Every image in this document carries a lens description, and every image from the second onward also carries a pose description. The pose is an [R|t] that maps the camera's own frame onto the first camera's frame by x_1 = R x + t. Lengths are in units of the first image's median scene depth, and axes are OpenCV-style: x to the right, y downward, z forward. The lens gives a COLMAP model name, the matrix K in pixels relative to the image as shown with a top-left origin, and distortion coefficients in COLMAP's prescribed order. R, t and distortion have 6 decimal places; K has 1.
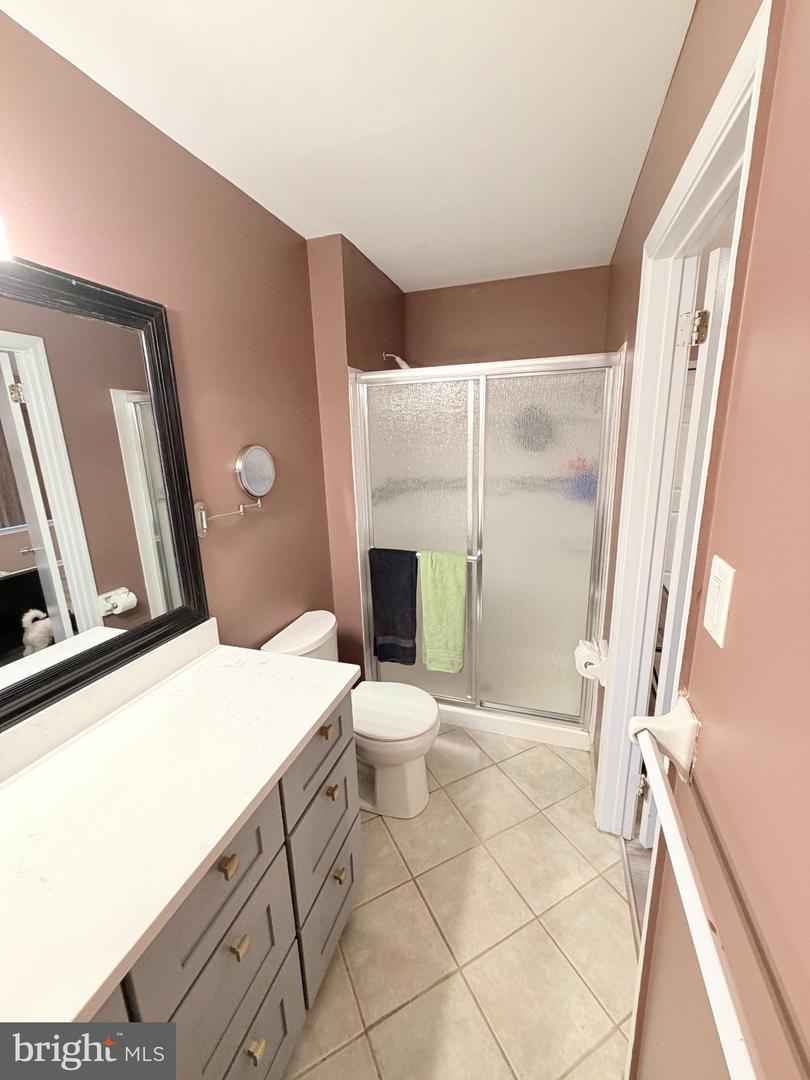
lens RADIAL K [[433.4, 0, 402.5], [0, 433.4, 538.4], [0, 0, 1]] dist [-0.001125, -0.000289]
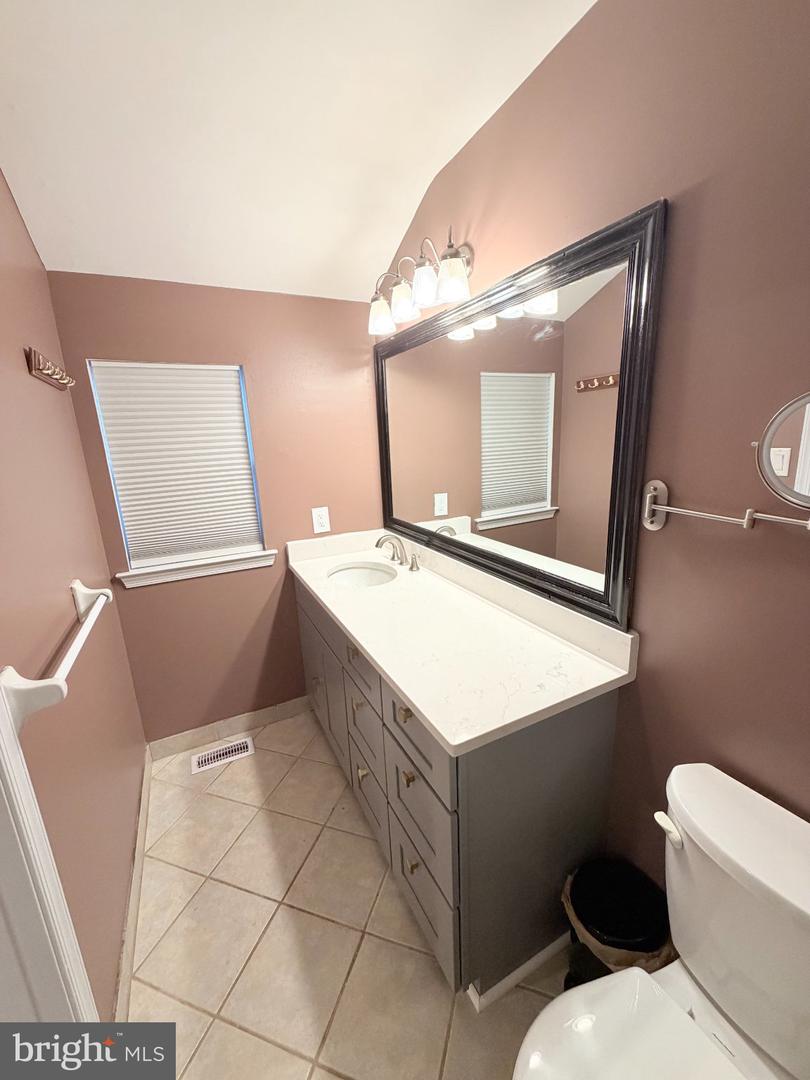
lens RADIAL K [[433.4, 0, 402.5], [0, 433.4, 538.4], [0, 0, 1]] dist [-0.001125, -0.000289]
pose [[-0.700574, 0.229373, -0.675710, 0.360086], [-0.100495, 0.905778, 0.411664, -0.280268], [0.706468, 0.356307, -0.611513, 1.326022]]
